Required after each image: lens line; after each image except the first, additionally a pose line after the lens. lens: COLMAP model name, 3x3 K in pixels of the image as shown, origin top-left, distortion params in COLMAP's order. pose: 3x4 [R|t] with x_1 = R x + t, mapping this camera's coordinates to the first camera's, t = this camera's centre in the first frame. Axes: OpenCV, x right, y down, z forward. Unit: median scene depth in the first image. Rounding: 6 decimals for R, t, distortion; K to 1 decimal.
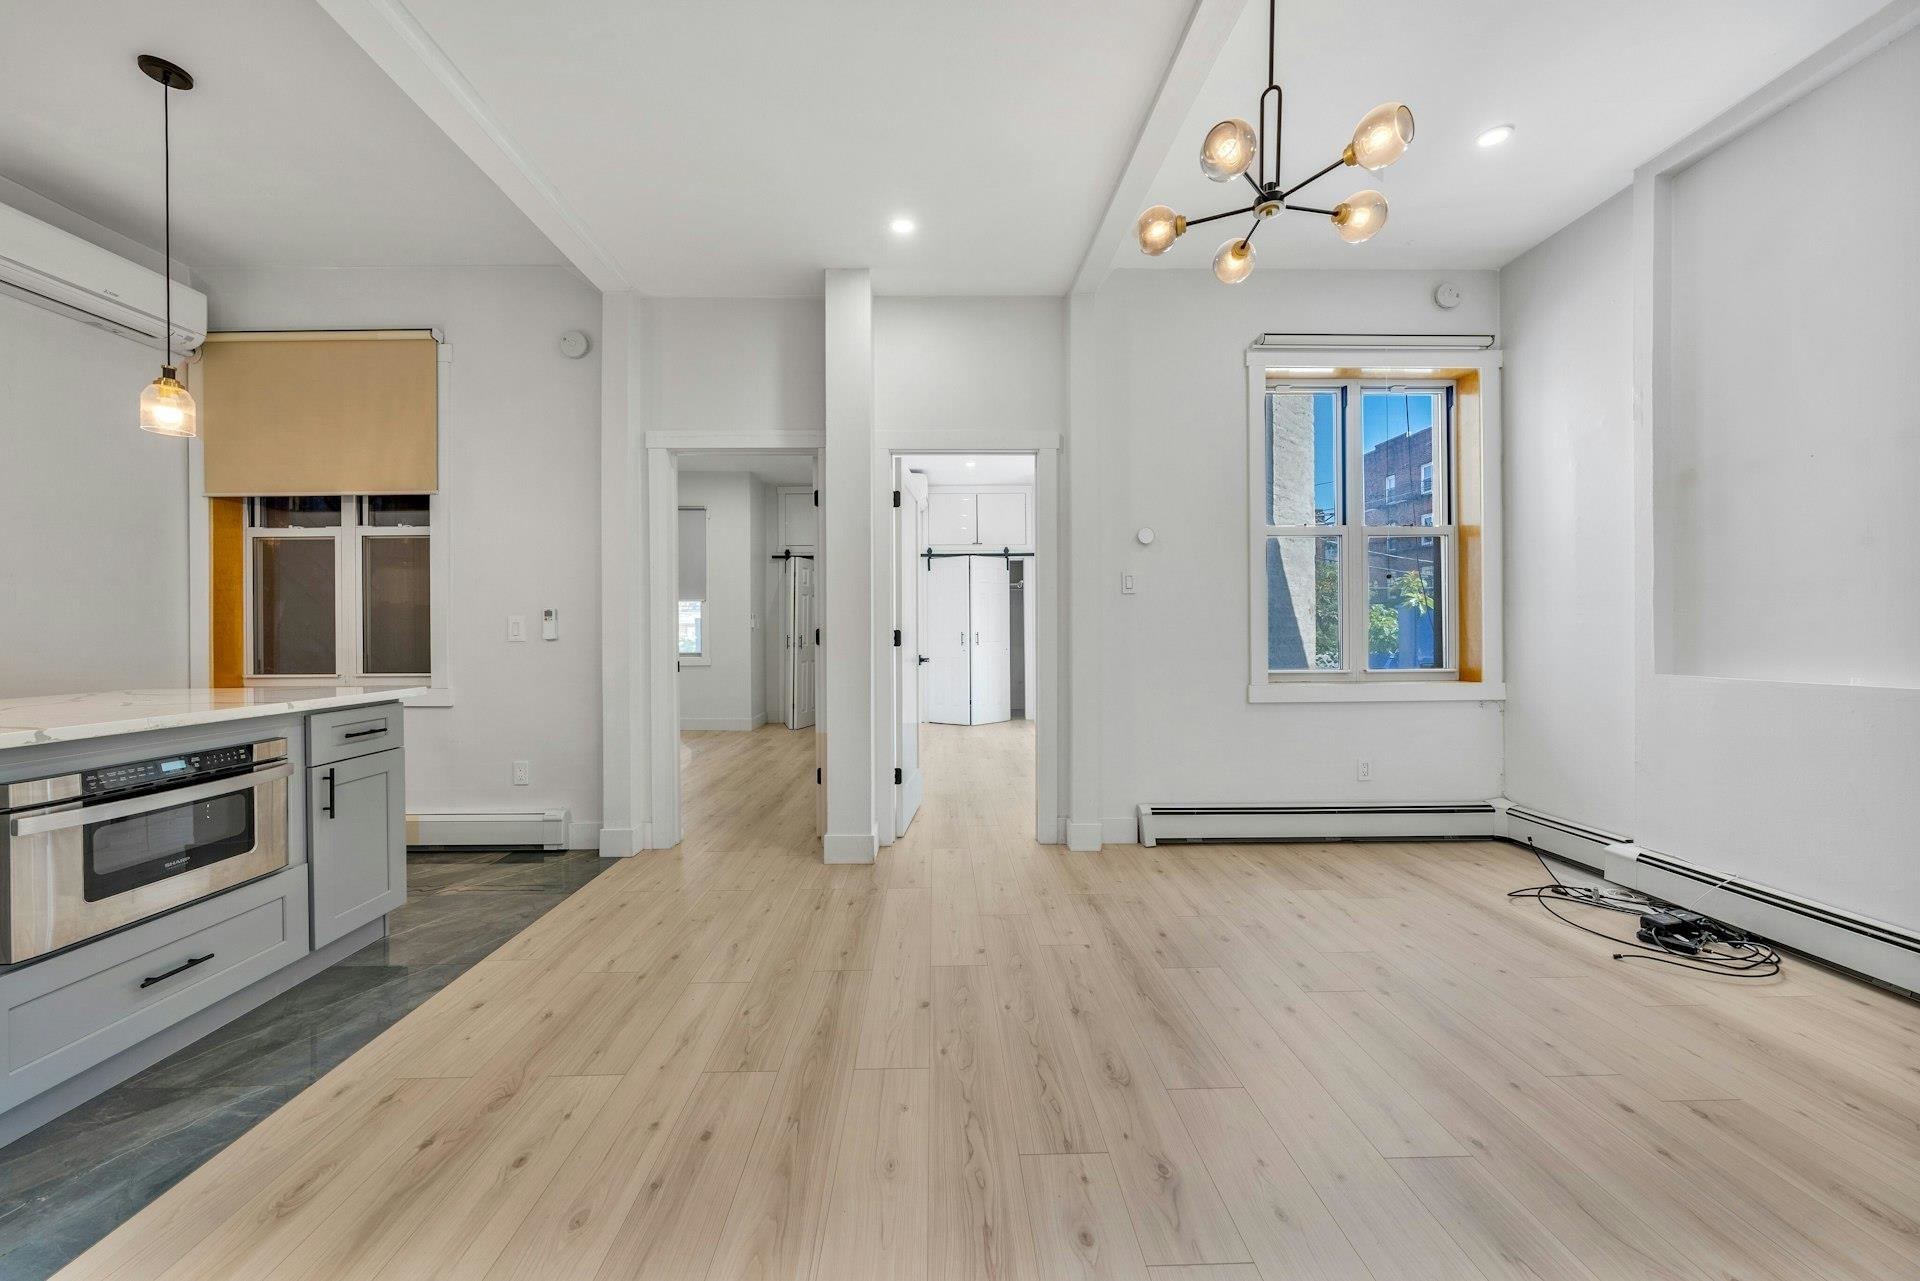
lens RADIAL K [[662.0, 0, 958.9], [0, 662.0, 631.6], [0, 0, 1]] dist [-0.007887, -0.000105]
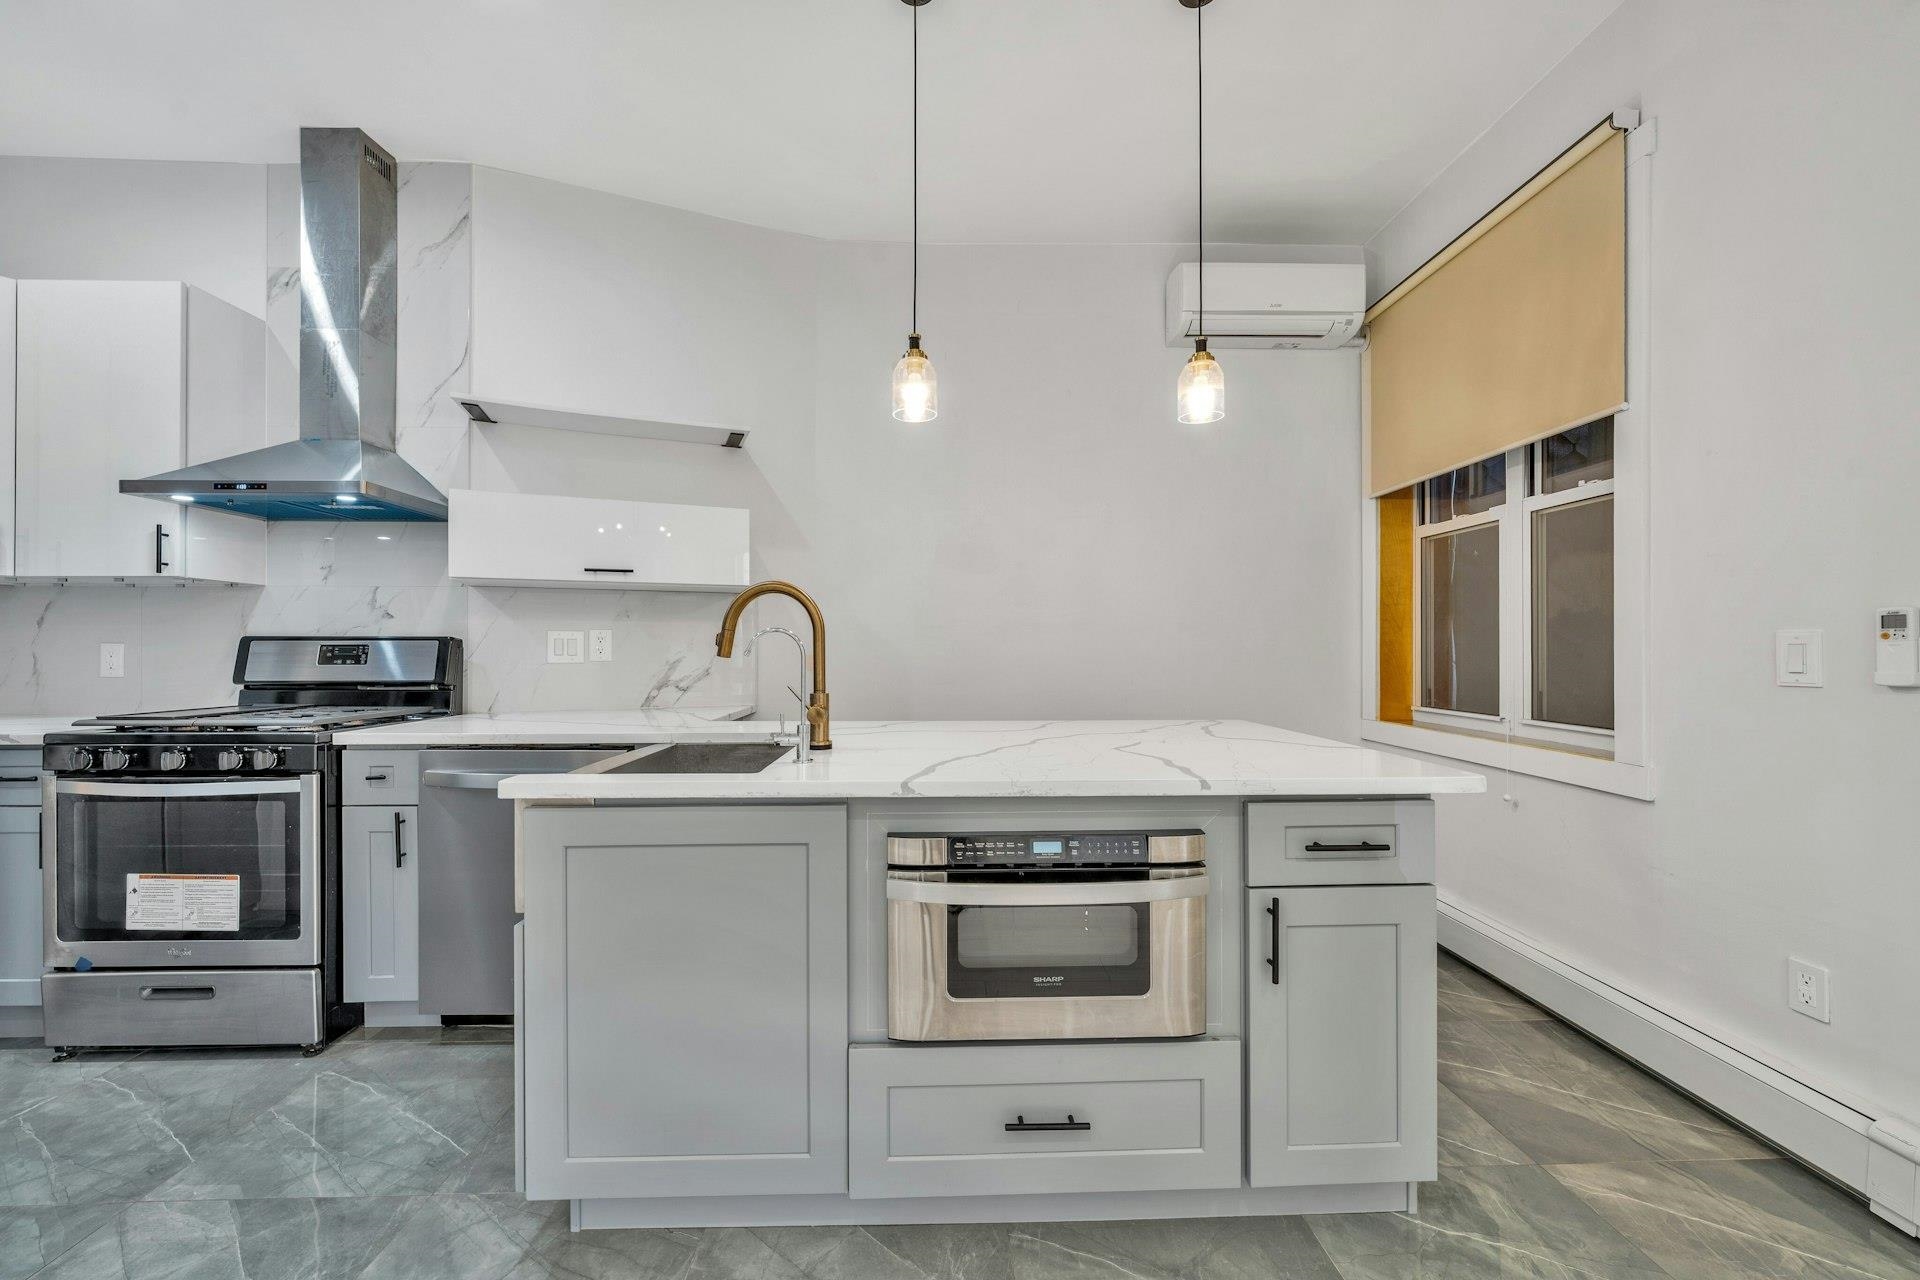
lens RADIAL K [[729.5, 0, 950.1], [0, 729.5, 644.2], [0, 0, 1]] dist [-0.003253, 0.002001]
pose [[0.002636, 0.001185, -0.999996, -0.274608], [-0.002255, 0.999997, 0.001179, -0.018420], [0.999994, 0.002252, 0.002639, 0.644576]]
